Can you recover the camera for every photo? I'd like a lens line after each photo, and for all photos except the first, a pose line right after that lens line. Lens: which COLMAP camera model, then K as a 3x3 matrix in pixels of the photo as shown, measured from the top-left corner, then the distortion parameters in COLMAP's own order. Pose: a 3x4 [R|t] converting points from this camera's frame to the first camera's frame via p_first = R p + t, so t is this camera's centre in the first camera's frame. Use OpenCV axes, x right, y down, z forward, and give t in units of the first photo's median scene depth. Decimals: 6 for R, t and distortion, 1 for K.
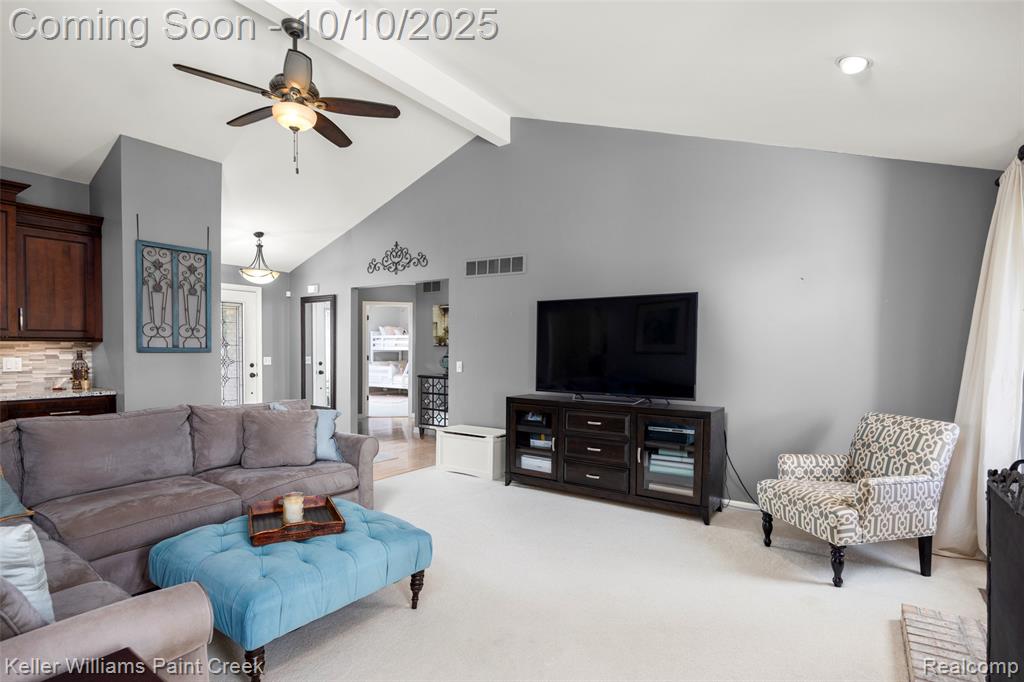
lens RADIAL K [[508.6, 0, 513.4], [0, 508.6, 350.2], [0, 0, 1]] dist [-0.013459, -0.000320]
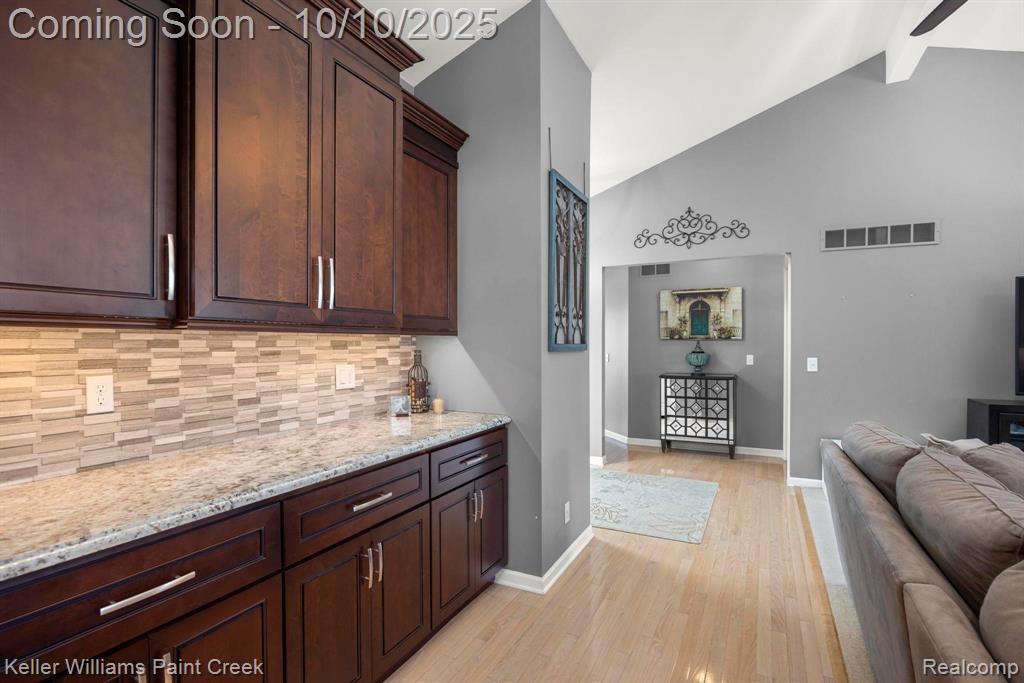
lens RADIAL K [[483.7, 0, 510.1], [0, 483.7, 341.4], [0, 0, 1]] dist [-0.012698, -0.000419]
pose [[0.992117, -0.011052, 0.124827, -0.641292], [0.012035, 0.999902, -0.007128, -0.003568], [-0.124736, 0.008574, 0.992153, 0.312933]]
